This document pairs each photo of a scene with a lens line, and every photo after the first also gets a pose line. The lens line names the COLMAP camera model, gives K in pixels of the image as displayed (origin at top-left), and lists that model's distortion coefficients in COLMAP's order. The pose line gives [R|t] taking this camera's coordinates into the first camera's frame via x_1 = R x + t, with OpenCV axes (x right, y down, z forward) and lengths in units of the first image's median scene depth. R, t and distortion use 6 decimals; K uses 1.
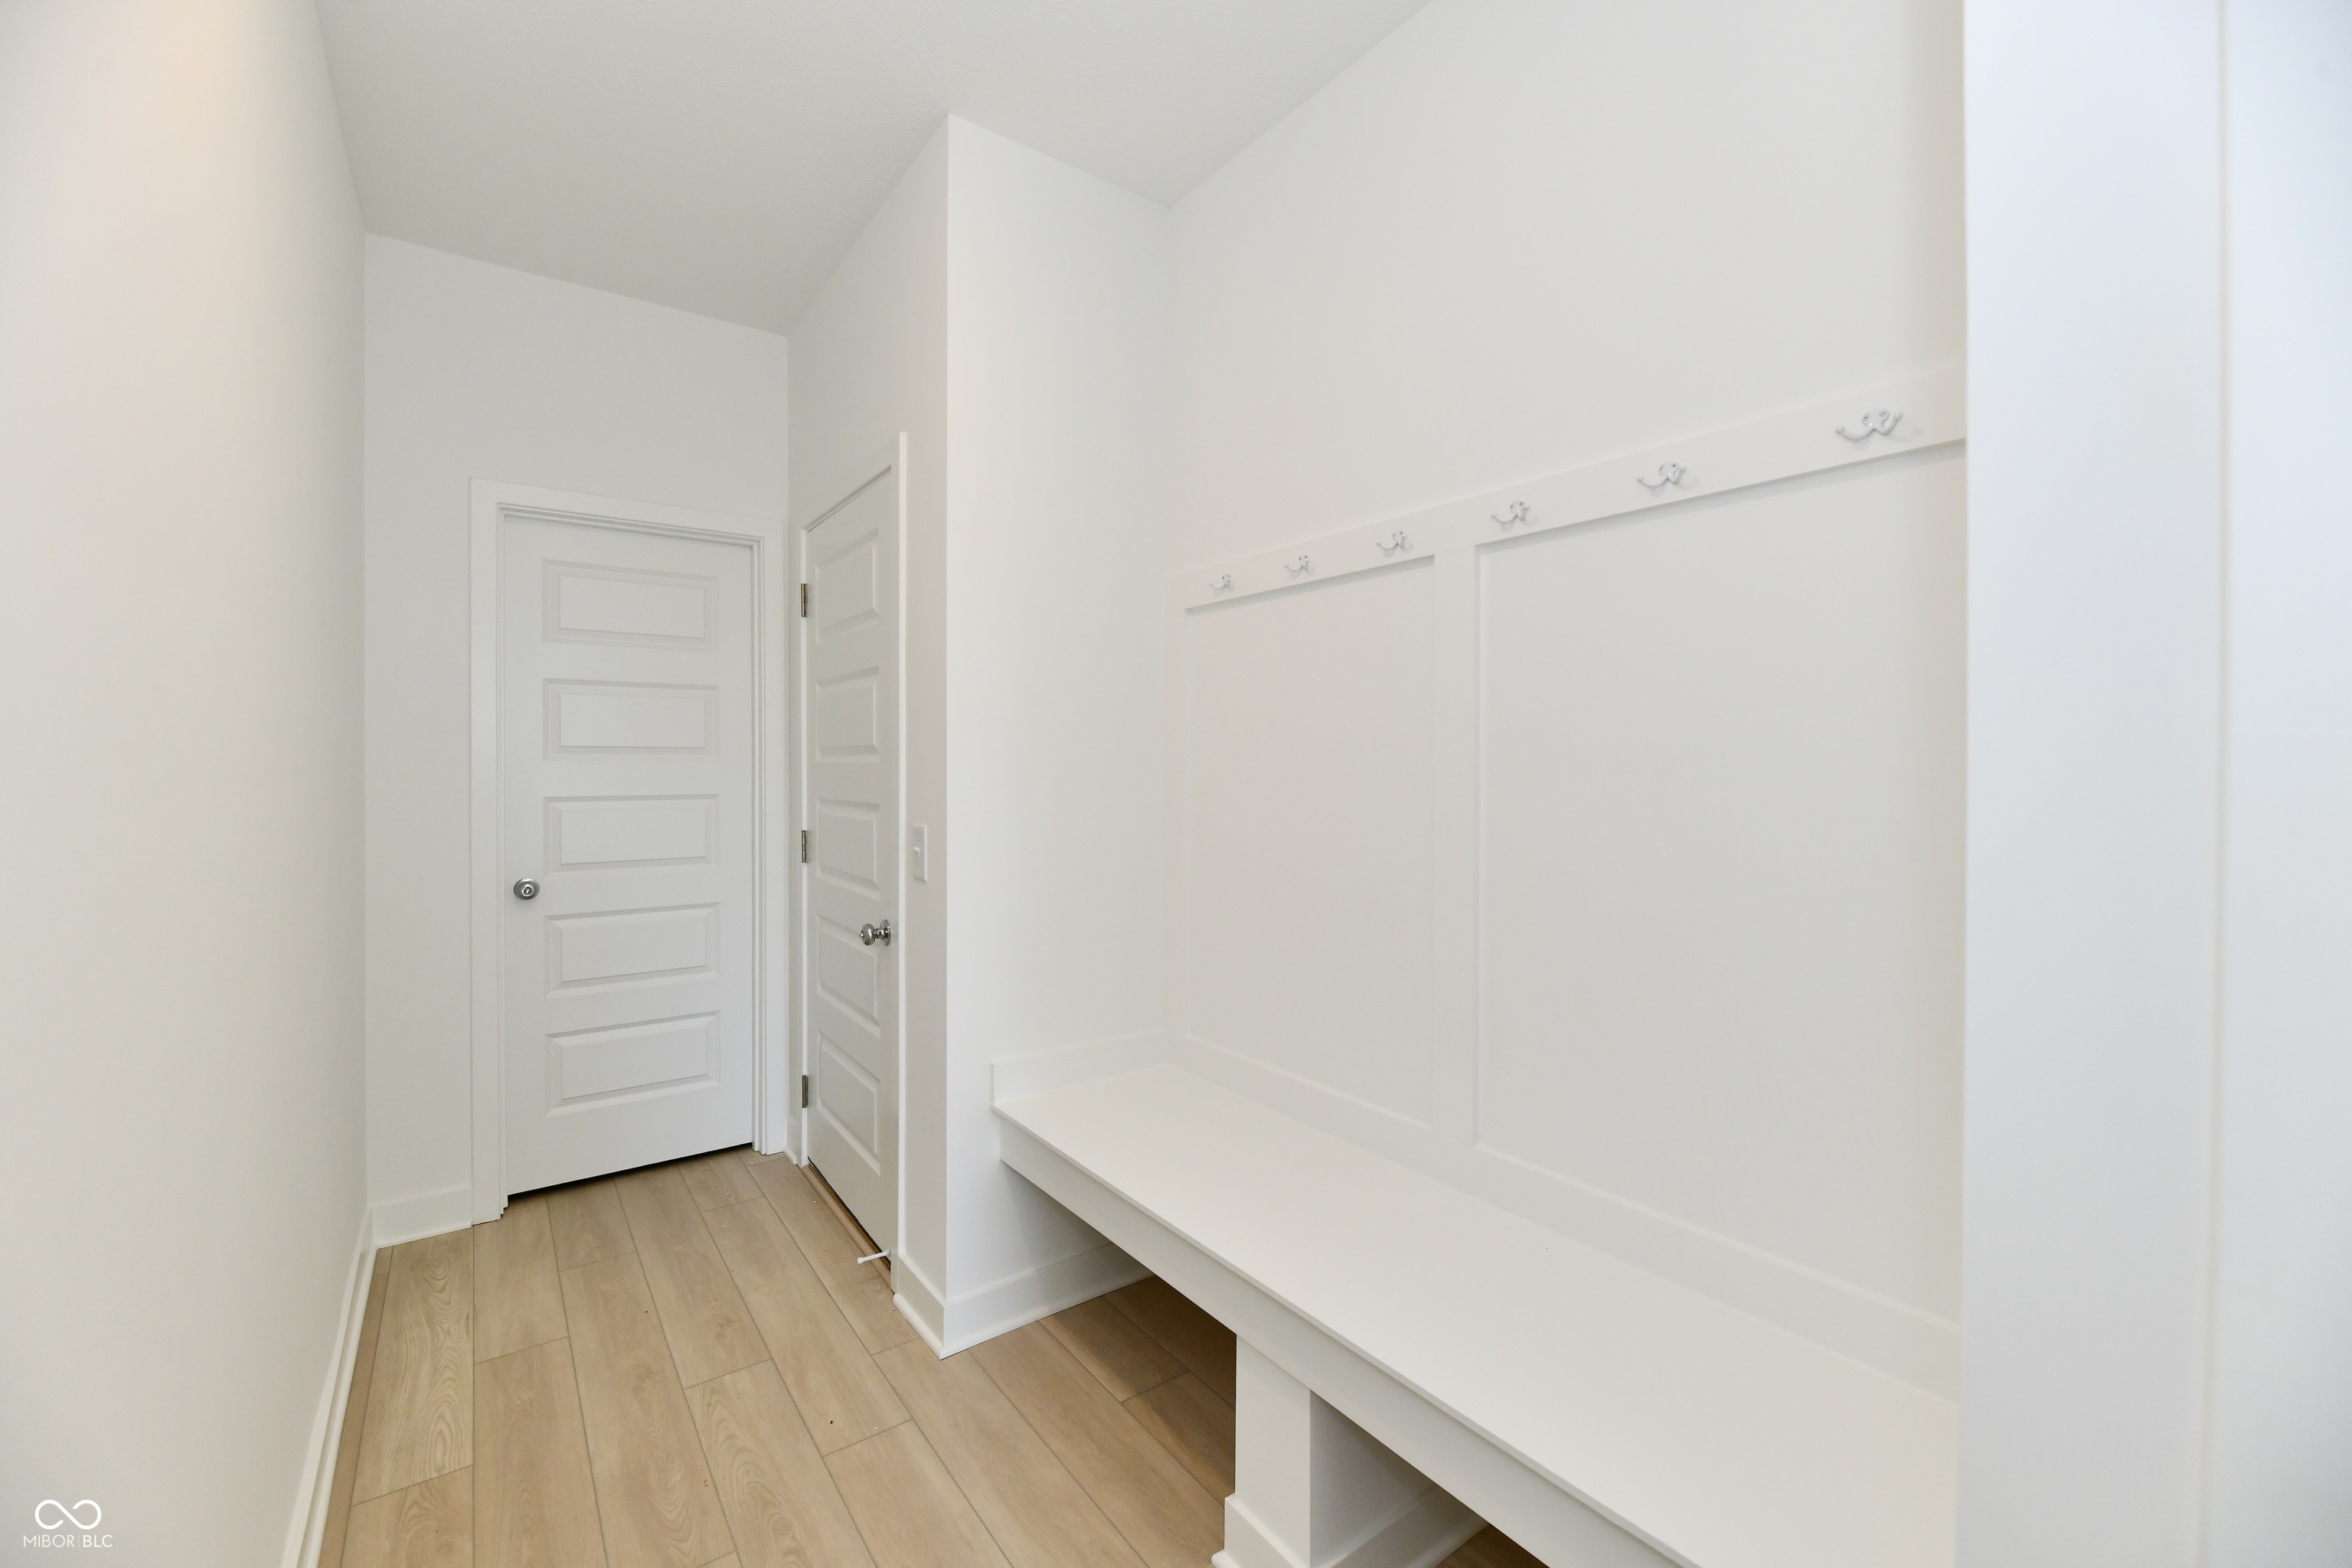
lens RADIAL K [[983.4, 0, 1170.0], [0, 983.4, 763.4], [0, 0, 1]] dist [-0.001084, -0.000567]
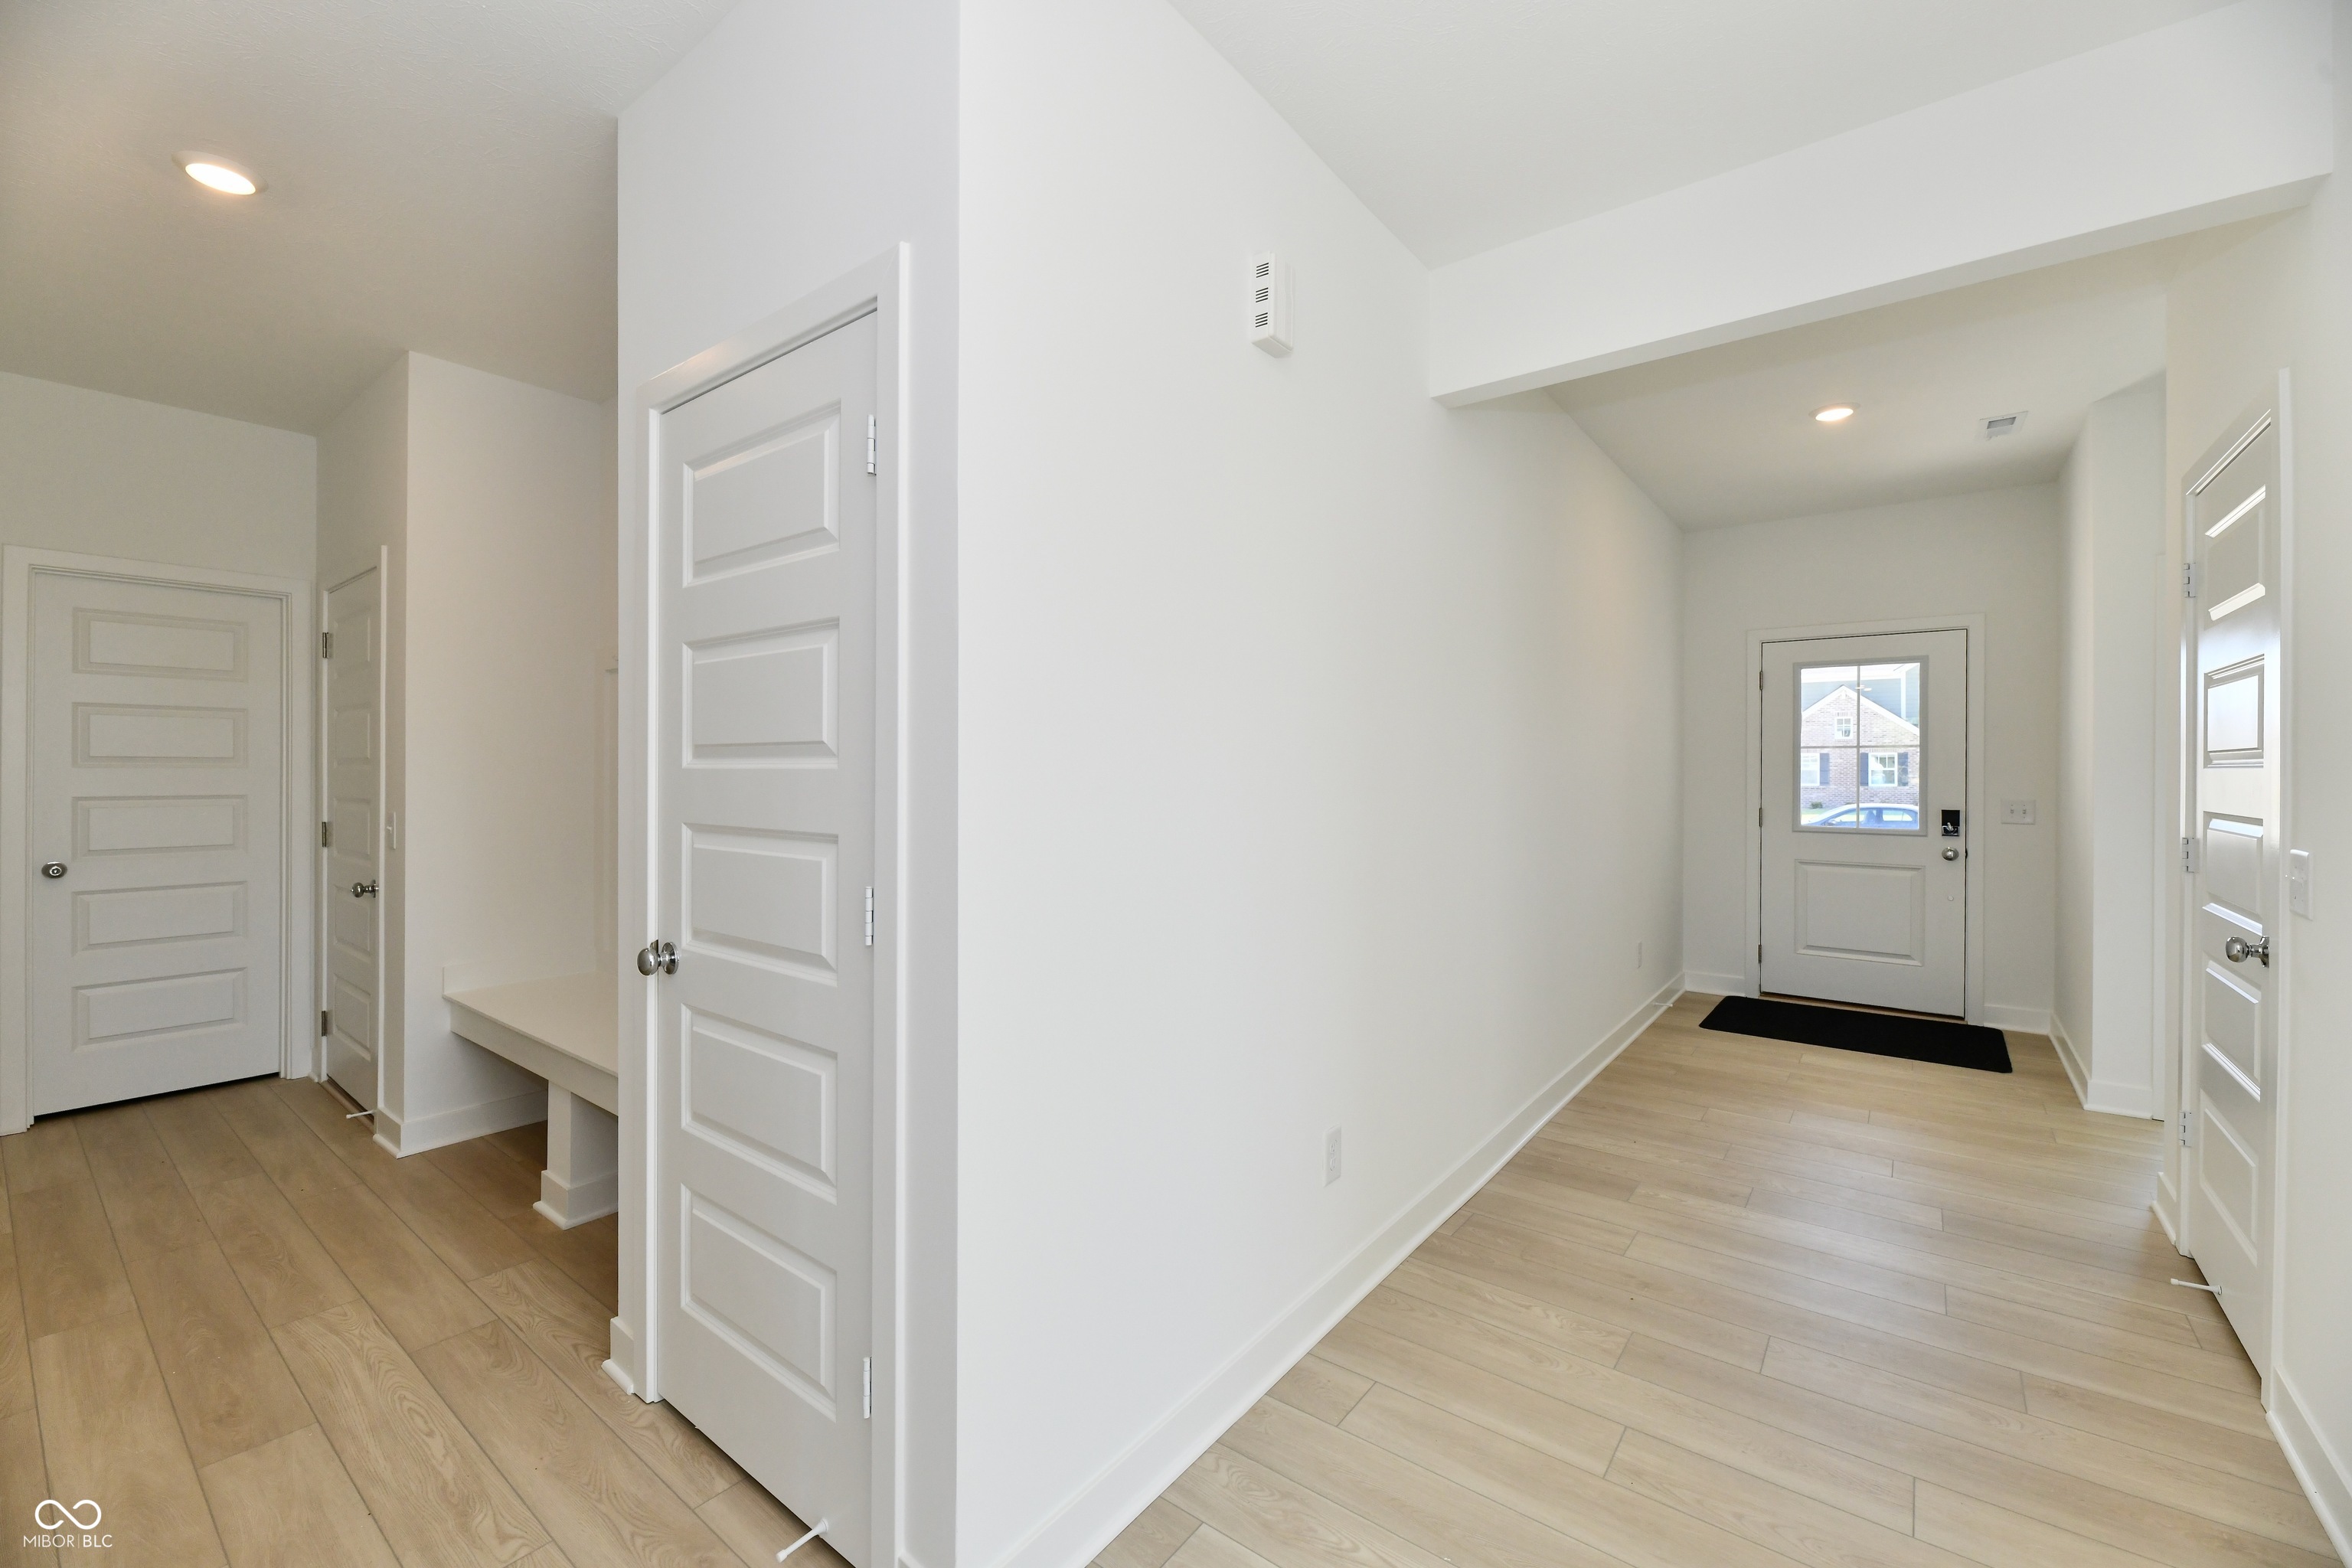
lens RADIAL K [[958.0, 0, 1164.7], [0, 958.0, 768.2], [0, 0, 1]] dist [0.002416, -0.004535]
pose [[0.958906, 0.003500, 0.283701, 0.403539], [-0.001669, 0.999976, -0.006694, 0.003491], [-0.283718, 0.005945, 0.958889, -0.640574]]
